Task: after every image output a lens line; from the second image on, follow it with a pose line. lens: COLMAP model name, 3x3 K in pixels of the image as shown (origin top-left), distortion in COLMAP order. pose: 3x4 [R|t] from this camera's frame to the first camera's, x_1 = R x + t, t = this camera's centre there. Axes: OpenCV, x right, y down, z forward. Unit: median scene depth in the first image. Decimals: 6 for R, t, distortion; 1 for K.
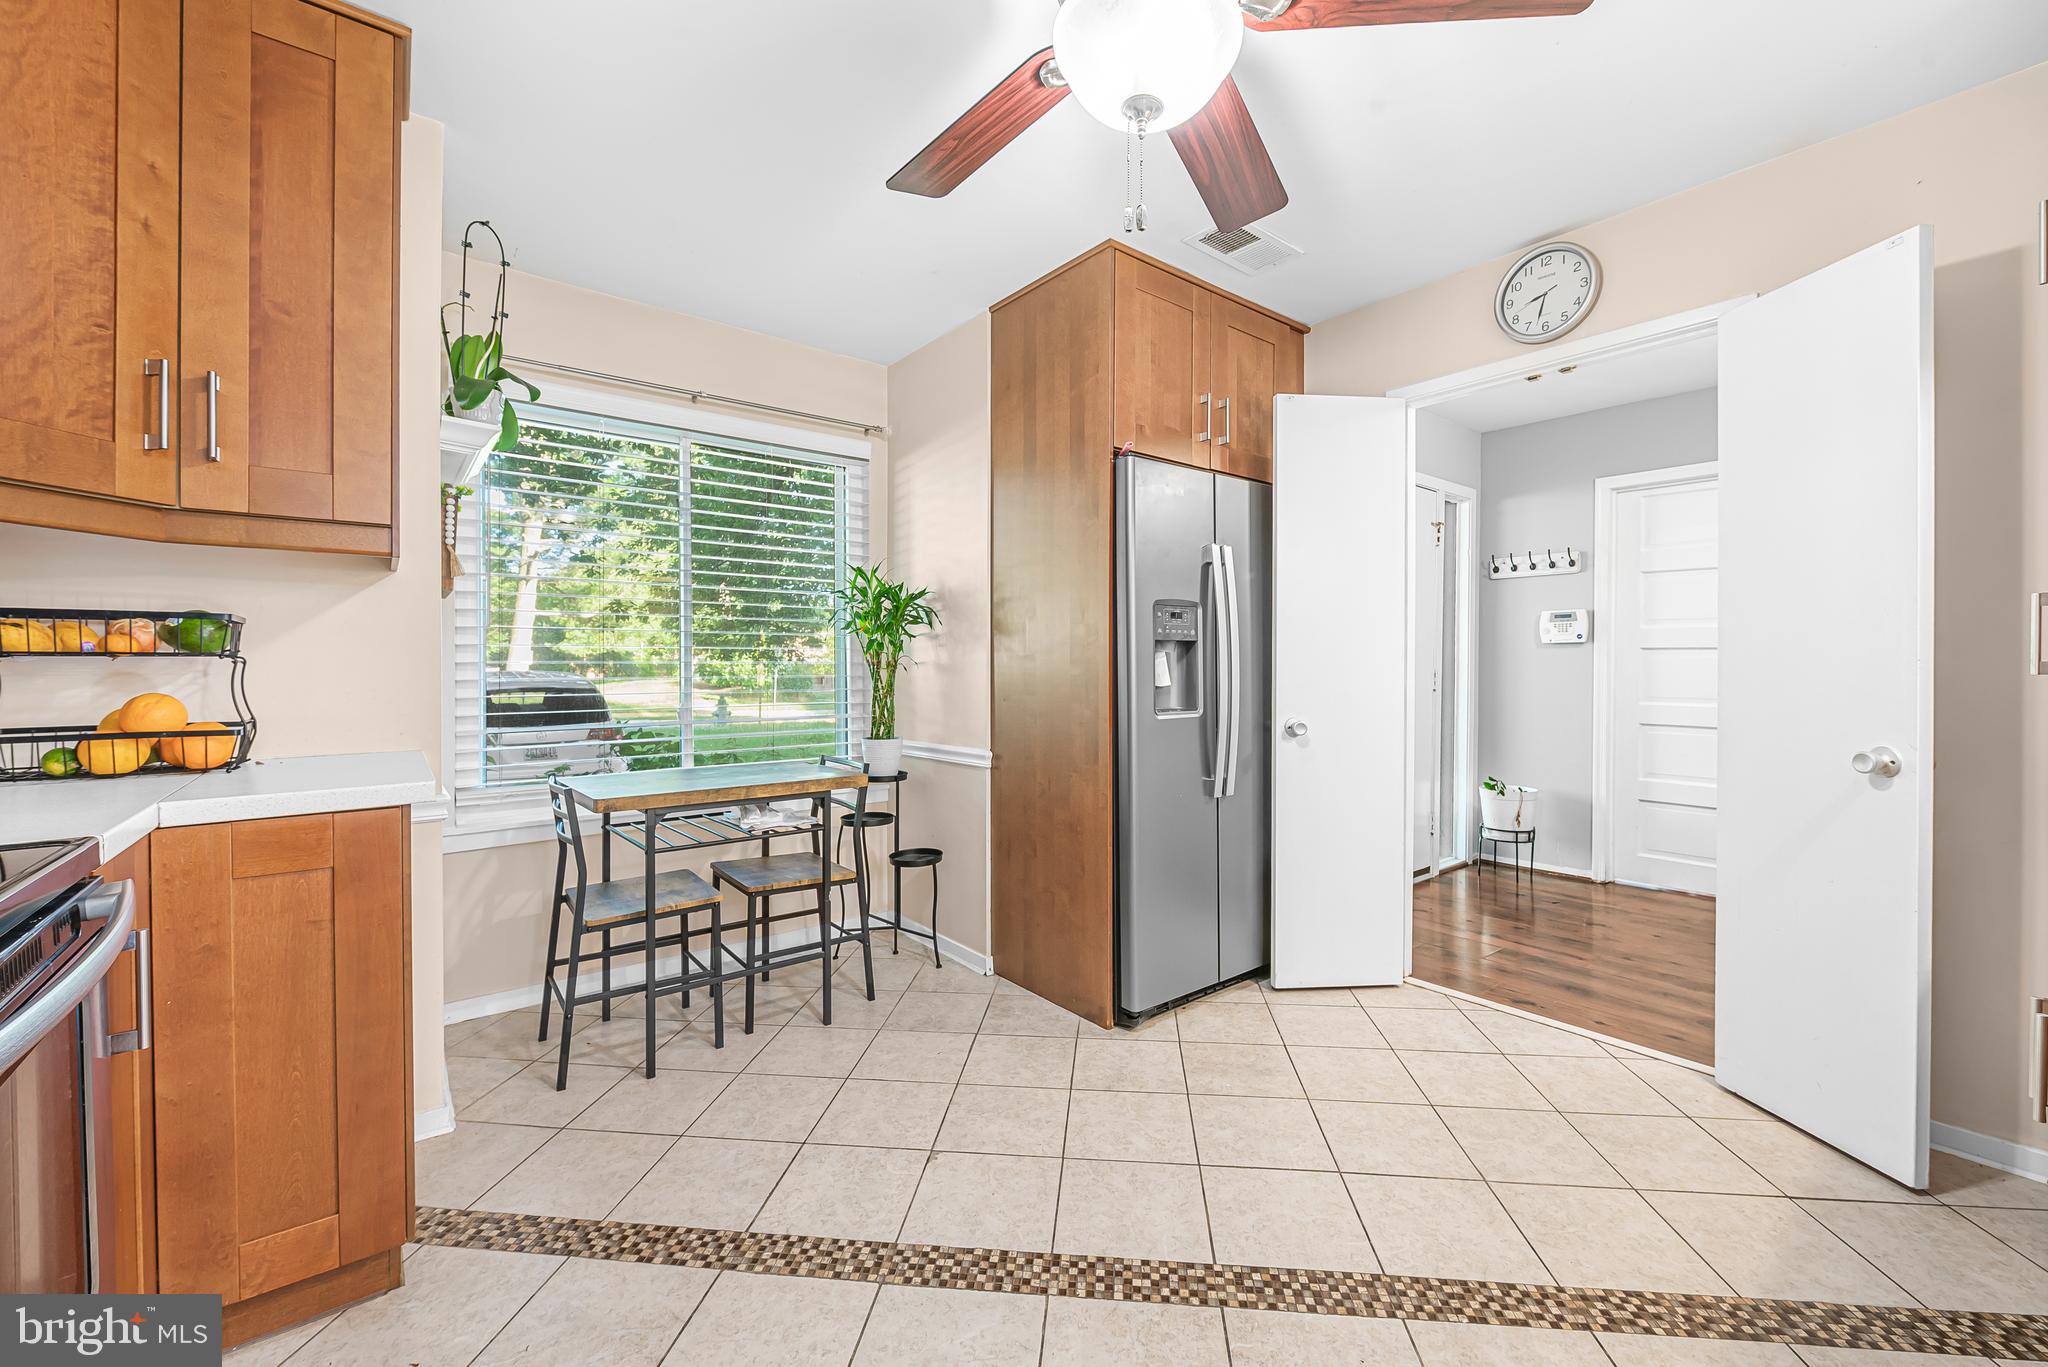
lens RADIAL K [[823.3, 0, 1049.7], [0, 823.3, 682.1], [0, 0, 1]] dist [-0.003584, -0.001029]
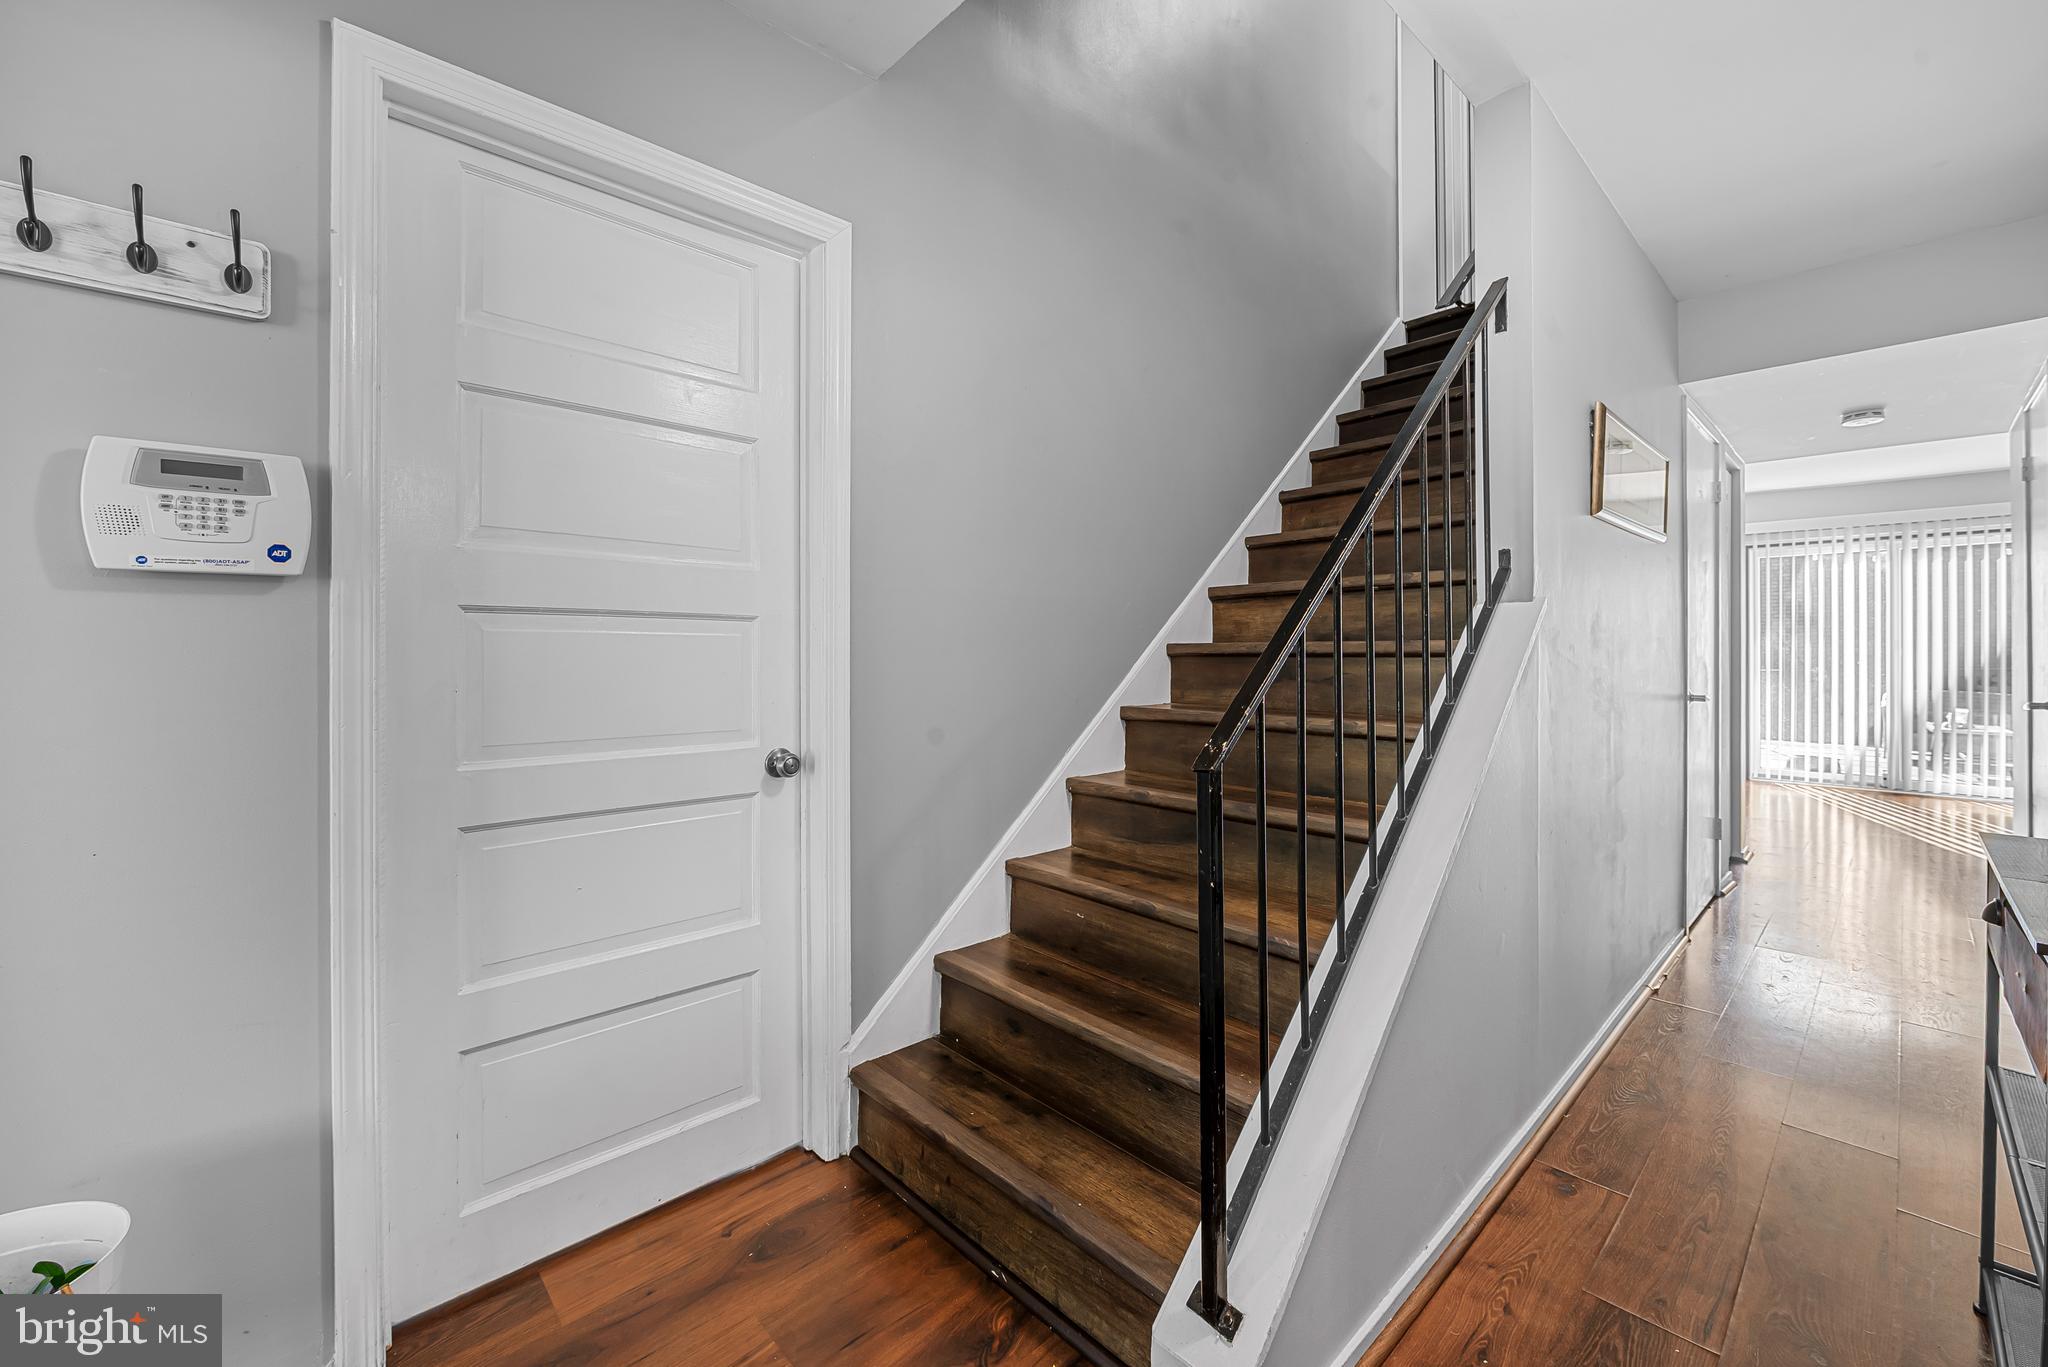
lens RADIAL K [[823.3, 0, 1061.2], [0, 823.3, 631.3], [0, 0, 1]] dist [-0.003584, -0.001029]
pose [[-0.081477, 0.008688, 0.996637, 0.352073], [0.025804, 0.999645, -0.006604, -0.021162], [-0.996341, 0.025179, -0.081673, 0.764177]]
